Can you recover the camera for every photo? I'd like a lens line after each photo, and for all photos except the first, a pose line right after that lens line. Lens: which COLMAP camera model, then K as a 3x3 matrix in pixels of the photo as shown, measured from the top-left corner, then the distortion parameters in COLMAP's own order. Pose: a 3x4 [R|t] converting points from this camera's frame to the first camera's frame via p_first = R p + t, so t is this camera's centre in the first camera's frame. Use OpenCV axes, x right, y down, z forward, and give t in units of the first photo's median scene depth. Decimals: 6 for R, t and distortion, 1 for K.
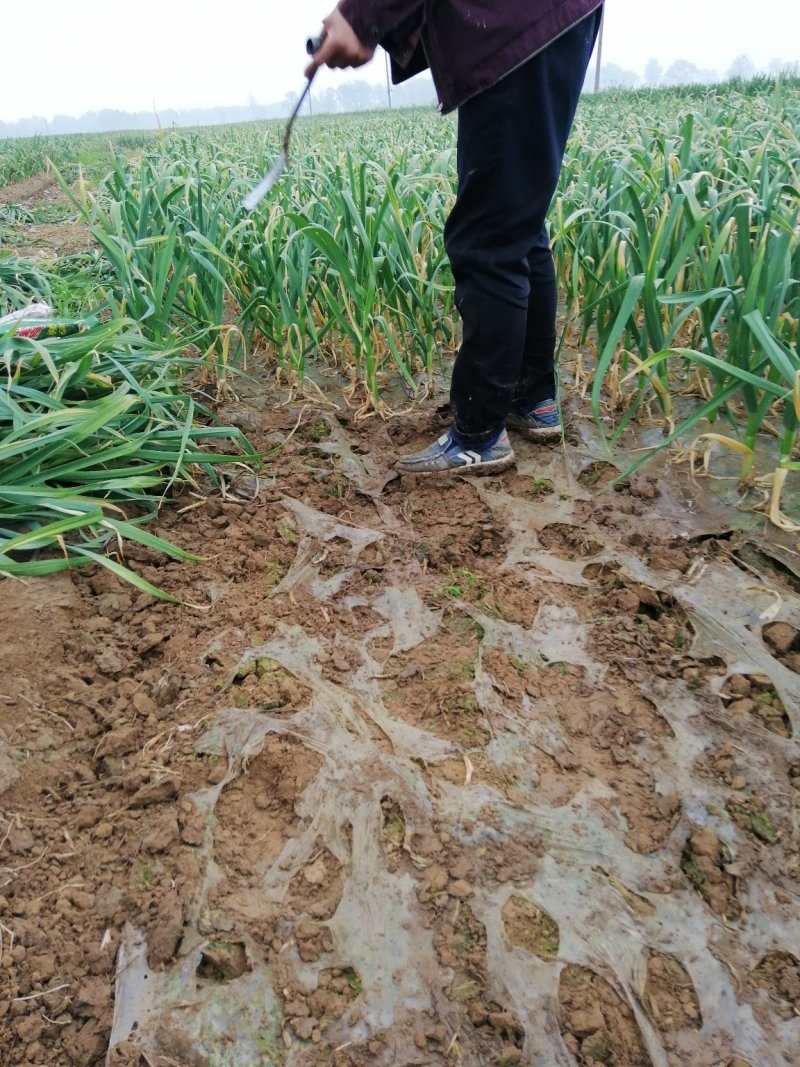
lens RADIAL K [[828.8, 0, 401.9], [0, 828.8, 517.6], [0, 0, 1]] dist [0.093545, -0.171765]
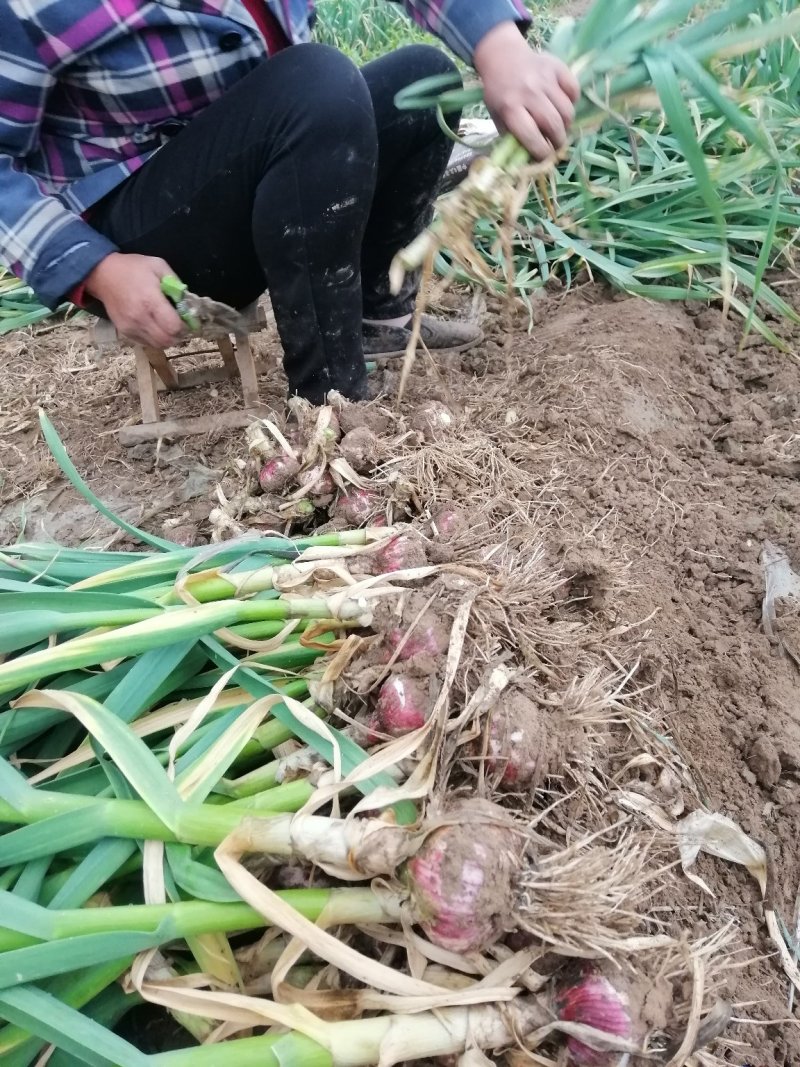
lens RADIAL K [[828.8, 0, 401.9], [0, 828.8, 517.6], [0, 0, 1]] dist [0.093545, -0.171765]
pose [[0.843082, 0.303930, -0.443665, -0.147448], [-0.224246, 0.948522, 0.223651, 0.181507], [0.488800, -0.089066, 0.867837, -0.169069]]
